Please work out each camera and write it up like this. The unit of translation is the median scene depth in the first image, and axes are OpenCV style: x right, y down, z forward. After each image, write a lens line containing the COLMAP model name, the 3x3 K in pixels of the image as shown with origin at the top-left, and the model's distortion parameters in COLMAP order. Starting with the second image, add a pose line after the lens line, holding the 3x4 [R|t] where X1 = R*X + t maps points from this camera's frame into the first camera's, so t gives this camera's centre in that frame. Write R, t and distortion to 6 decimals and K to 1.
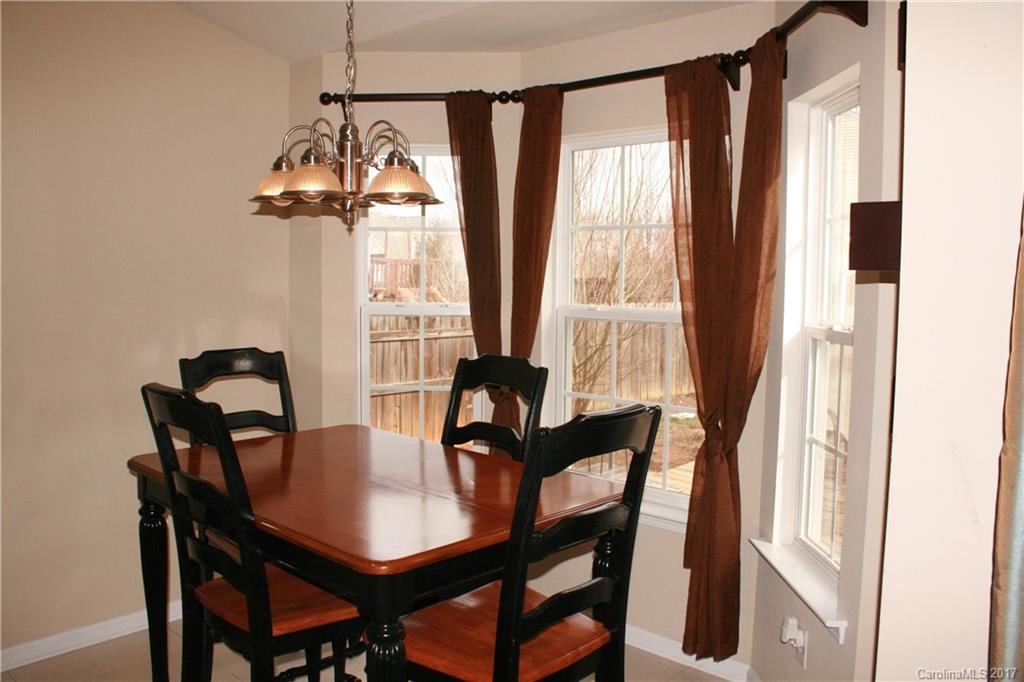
lens RADIAL K [[850.7, 0, 525.2], [0, 850.7, 339.3], [0, 0, 1]] dist [-0.176057, 0.163018]
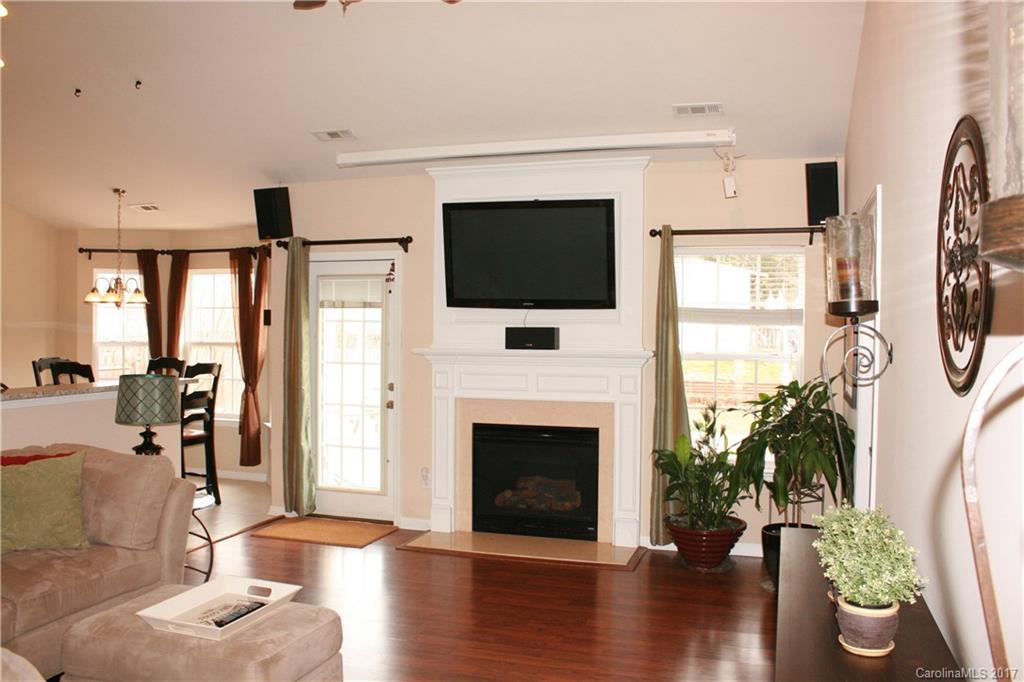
lens RADIAL K [[850.7, 0, 525.2], [0, 850.7, 339.3], [0, 0, 1]] dist [-0.176057, 0.163018]
pose [[0.897063, -0.013244, 0.441705, -0.157139], [0.030603, 0.999013, -0.032199, 0.082414], [-0.440842, 0.042403, 0.896582, -1.755447]]
